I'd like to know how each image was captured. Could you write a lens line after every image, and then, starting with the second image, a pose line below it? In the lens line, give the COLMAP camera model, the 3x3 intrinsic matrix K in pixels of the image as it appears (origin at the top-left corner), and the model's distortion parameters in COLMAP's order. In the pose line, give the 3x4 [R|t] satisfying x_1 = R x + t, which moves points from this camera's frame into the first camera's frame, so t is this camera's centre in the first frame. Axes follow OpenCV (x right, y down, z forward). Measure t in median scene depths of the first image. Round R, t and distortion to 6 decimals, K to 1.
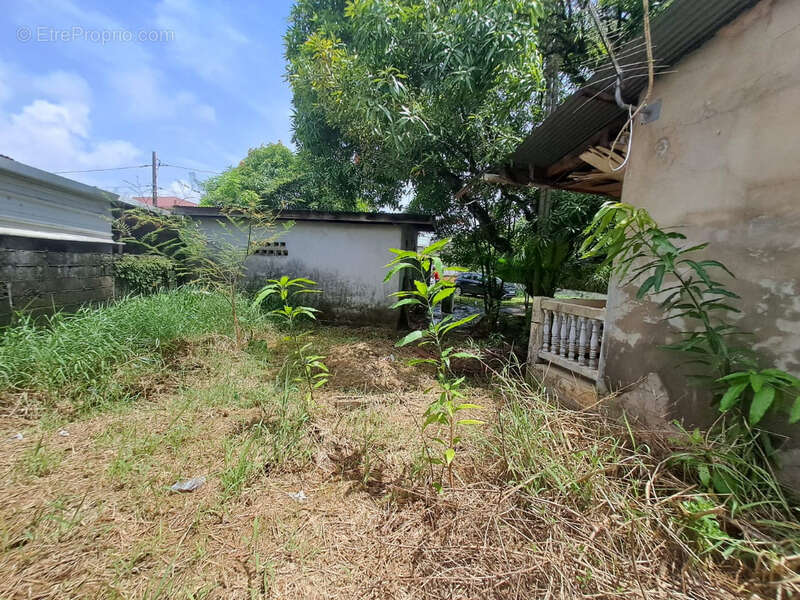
lens RADIAL K [[300.1, 0, 388.8], [0, 300.1, 307.8], [0, 0, 1]] dist [-0.008134, 0.000408]
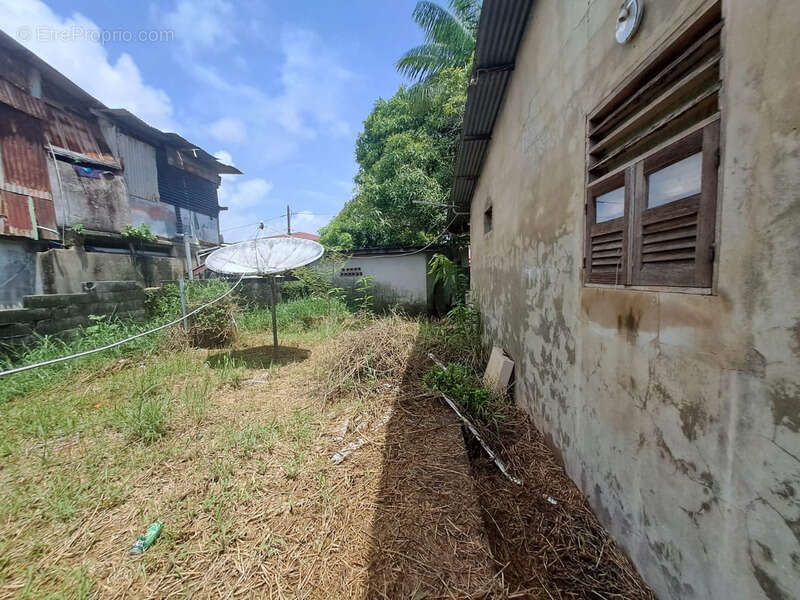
lens RADIAL K [[321.7, 0, 394.5], [0, 321.7, 314.7], [0, 0, 1]] dist [-0.005816, 0.003275]
pose [[0.943959, -0.028156, -0.328859, 0.498488], [0.024082, 0.999575, -0.016456, 0.094649], [0.329182, 0.007615, 0.944236, -0.759843]]
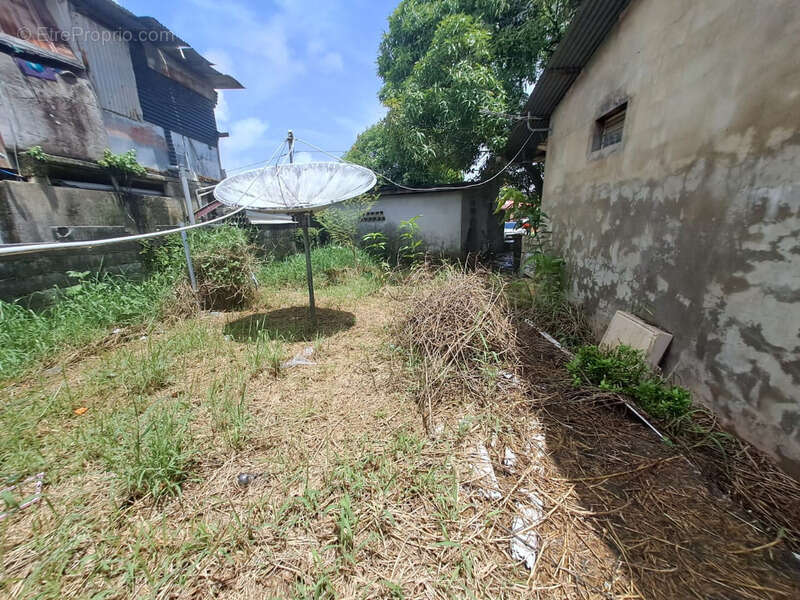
lens RADIAL K [[321.3, 0, 392.0], [0, 321.3, 312.8], [0, 0, 1]] dist [-0.004448, 0.000951]
pose [[0.938462, 0.014176, -0.345091, 0.289581], [0.033285, 0.990795, 0.131218, 0.082009], [0.343774, -0.134630, 0.929351, -0.607360]]
